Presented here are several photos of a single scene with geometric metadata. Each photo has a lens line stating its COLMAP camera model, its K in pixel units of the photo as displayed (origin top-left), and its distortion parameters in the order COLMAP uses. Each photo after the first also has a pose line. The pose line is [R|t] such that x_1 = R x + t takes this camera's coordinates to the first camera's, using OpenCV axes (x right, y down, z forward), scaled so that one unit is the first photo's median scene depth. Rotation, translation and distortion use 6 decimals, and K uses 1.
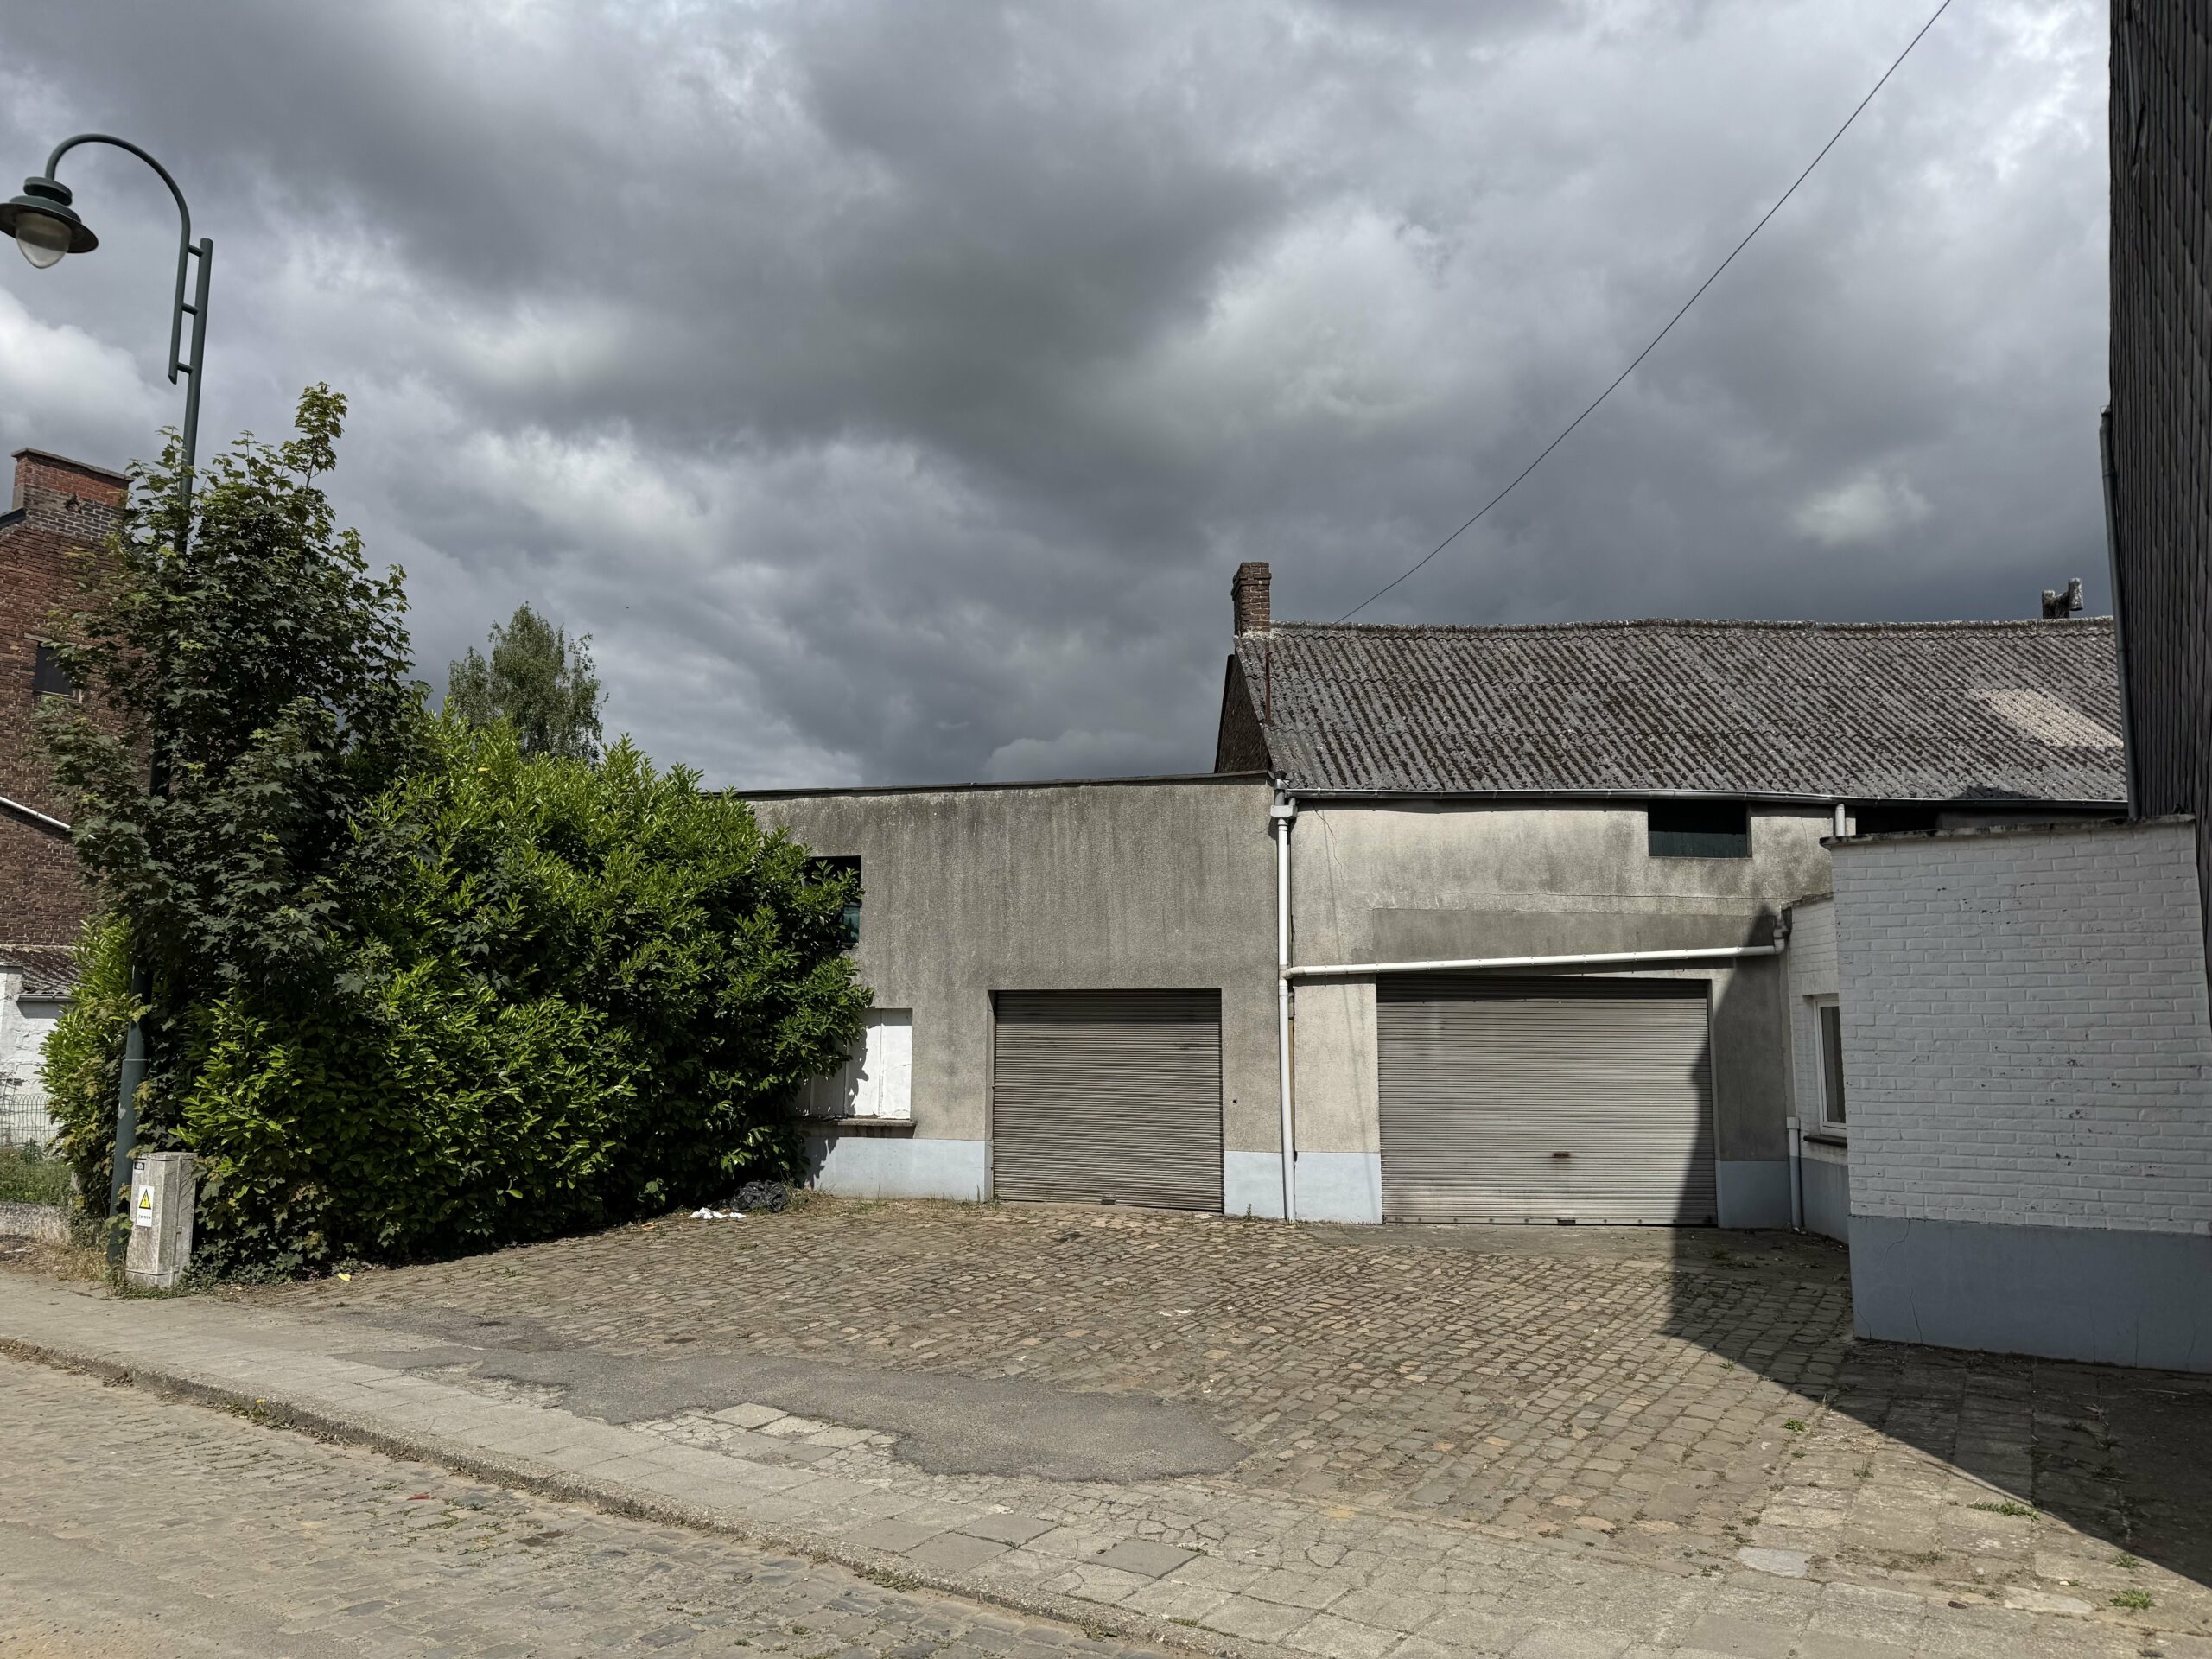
lens RADIAL K [[1580.3, 0, 1106.0], [0, 1580.3, 829.5], [0, 0, 1]] dist [0.034980, 0.005850]
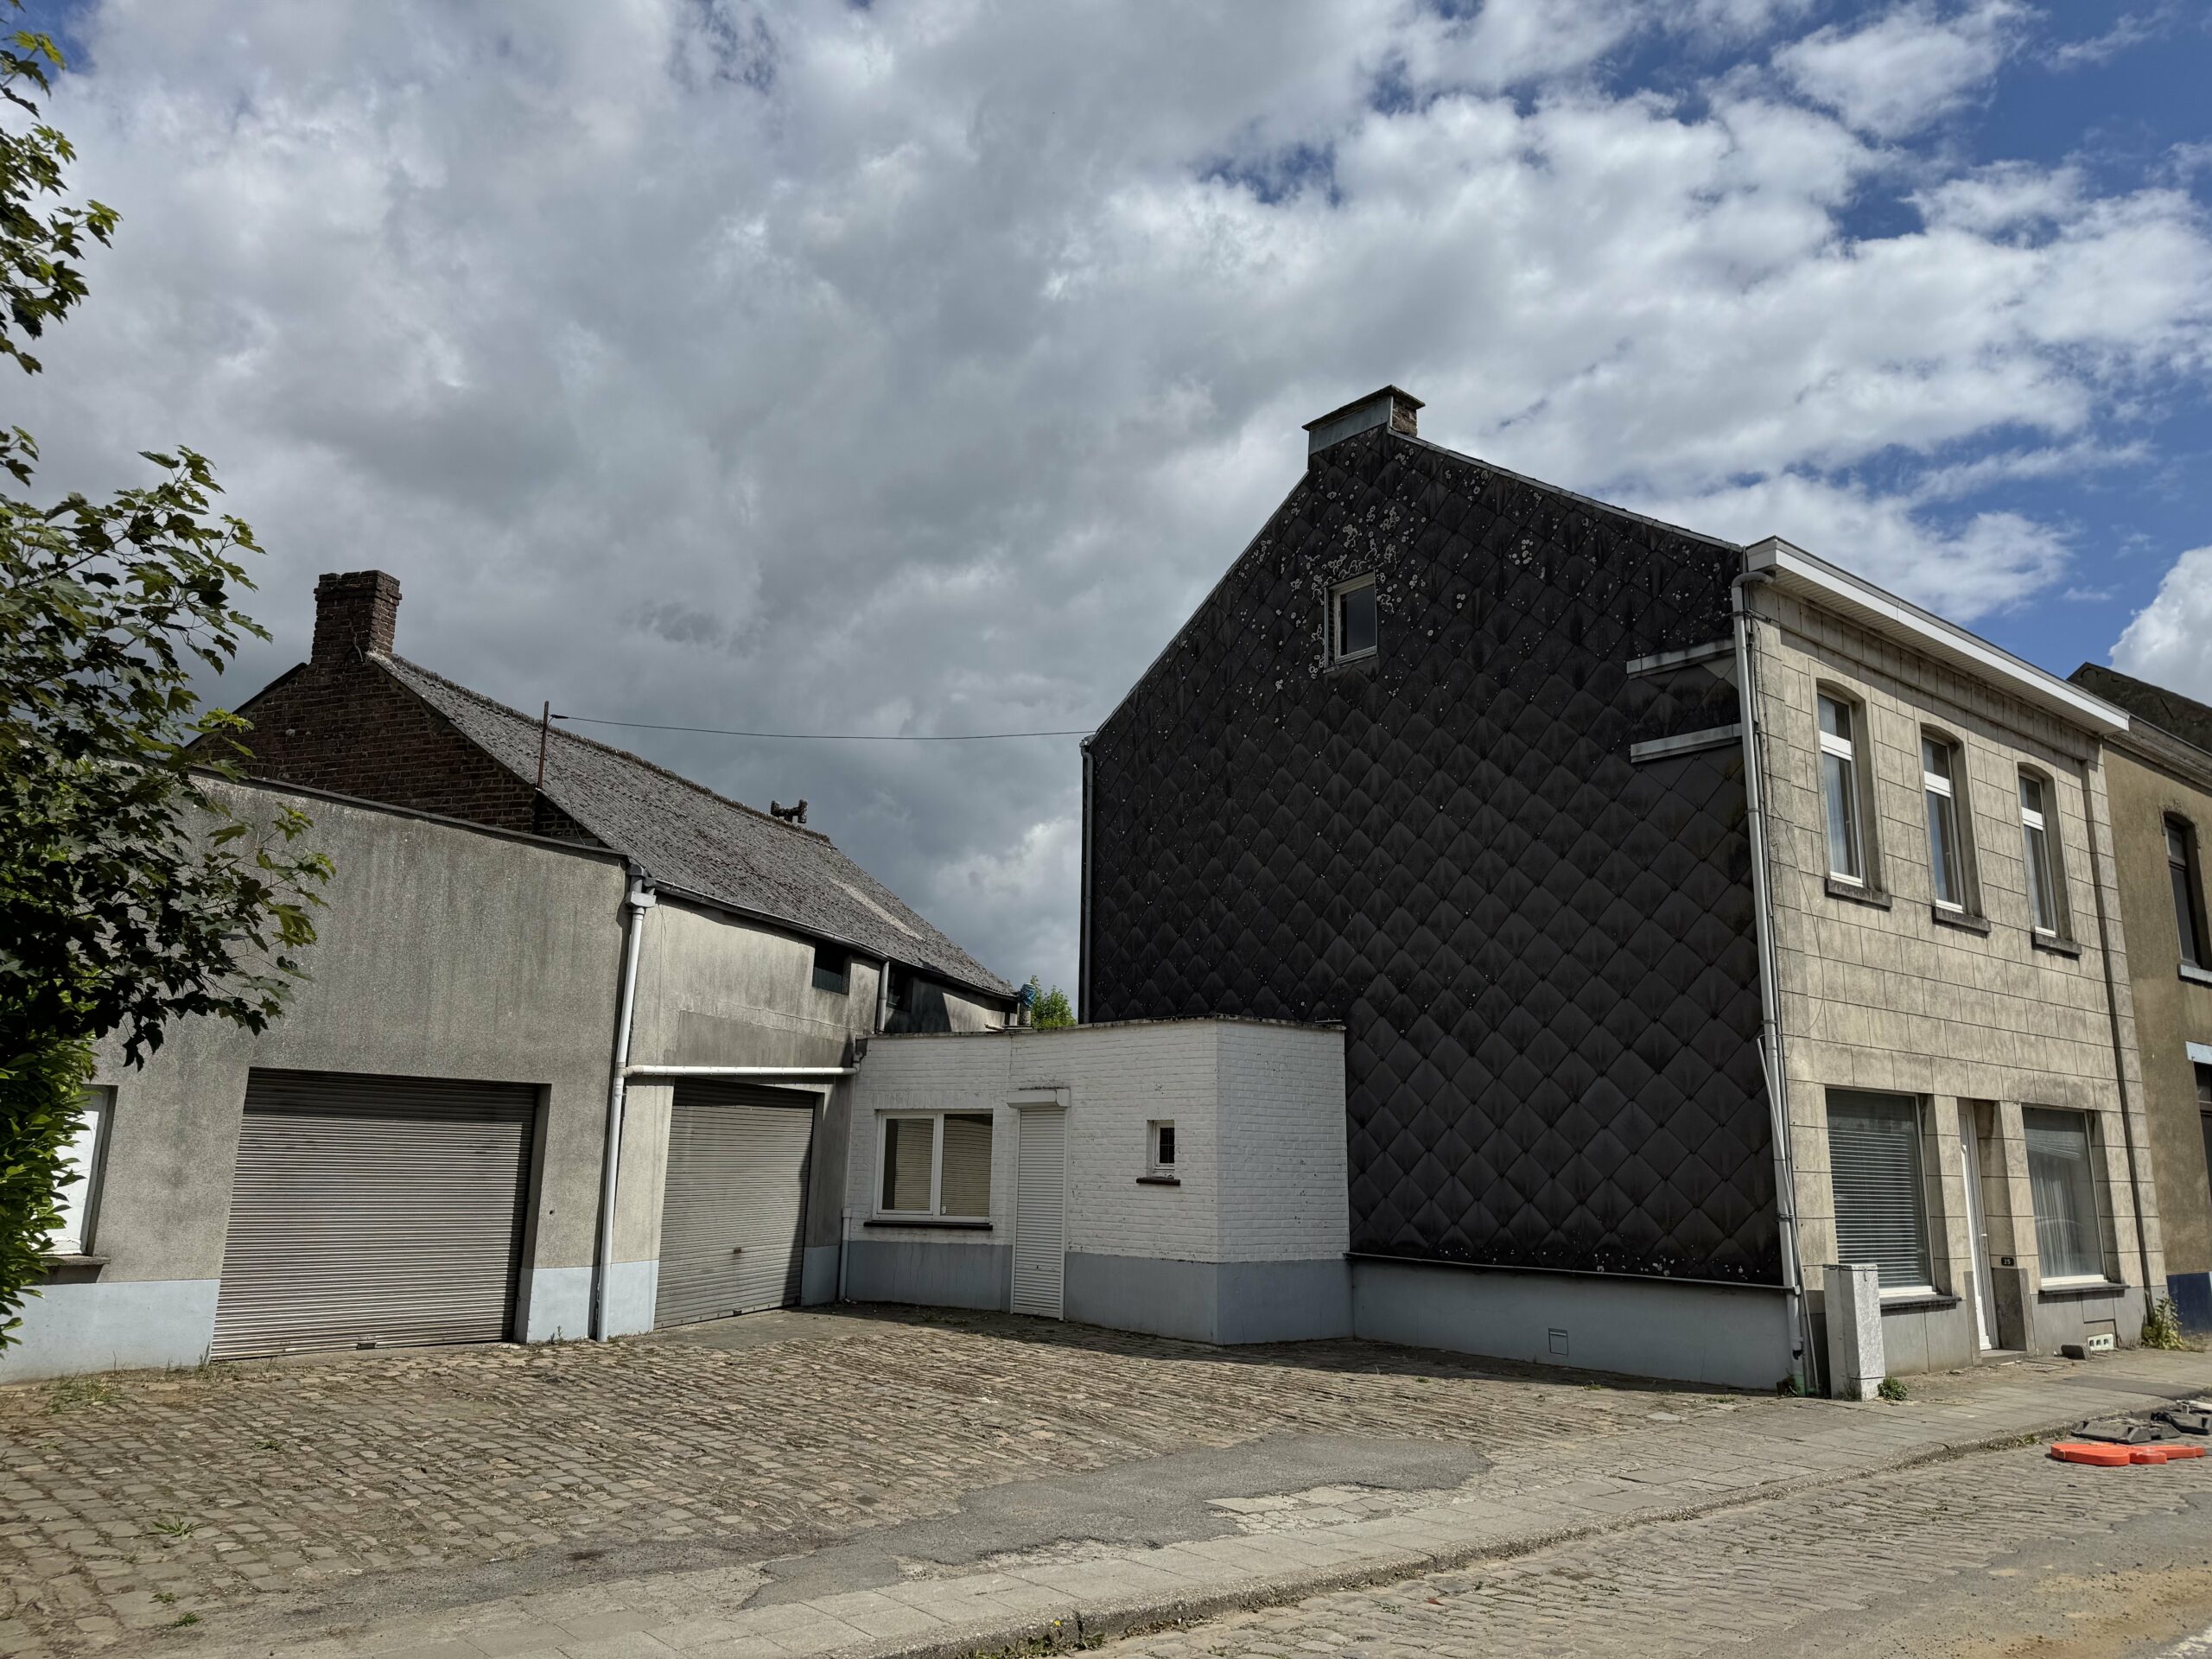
lens RADIAL K [[1500.0, 0, 1106.0], [0, 1500.0, 829.5], [0, 0, 1]] dist [0.143727, -0.237329]
pose [[0.296408, 0.204117, 0.932994, -0.666436], [-0.140359, 0.975597, -0.168846, 0.062281], [-0.944691, -0.080907, 0.317825, 0.441011]]
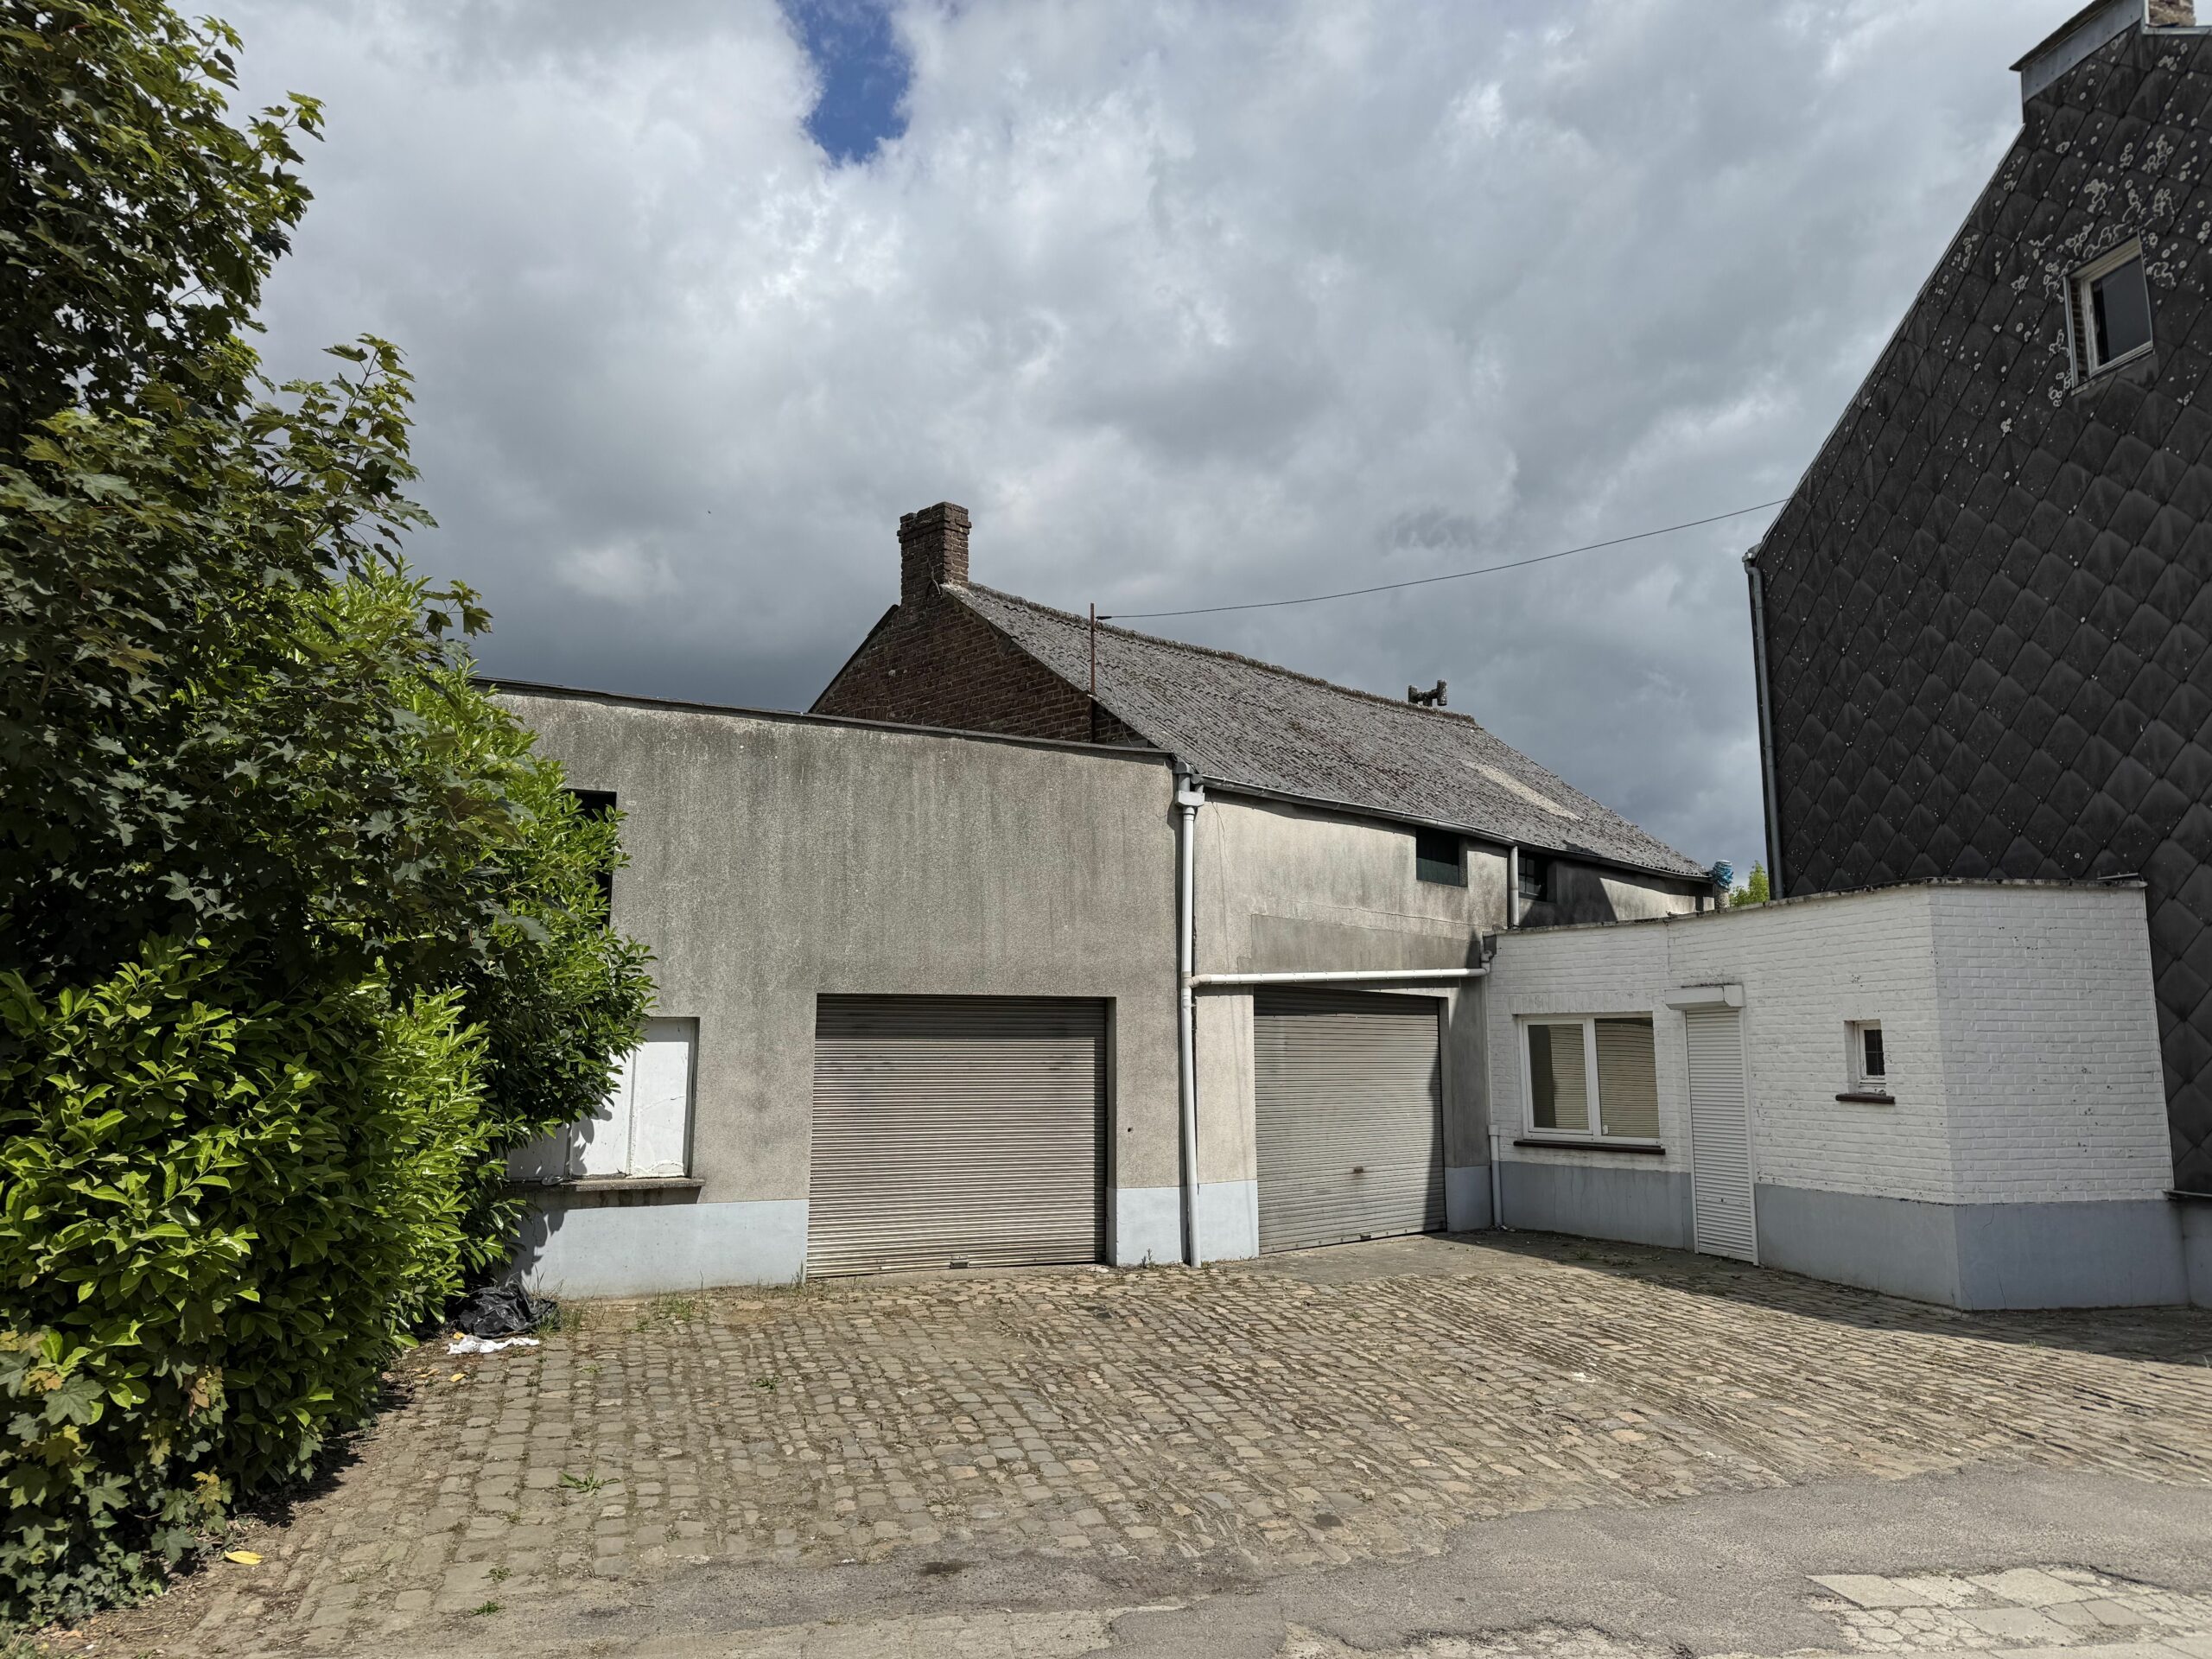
lens RADIAL K [[1516.7, 0, 1106.0], [0, 1516.7, 829.5], [0, 0, 1]] dist [0.055093, -0.059896]
pose [[0.713334, 0.096954, 0.694085, -0.505950], [-0.086088, 0.995006, -0.050513, 0.052275], [-0.695517, -0.023719, 0.718118, 0.418239]]
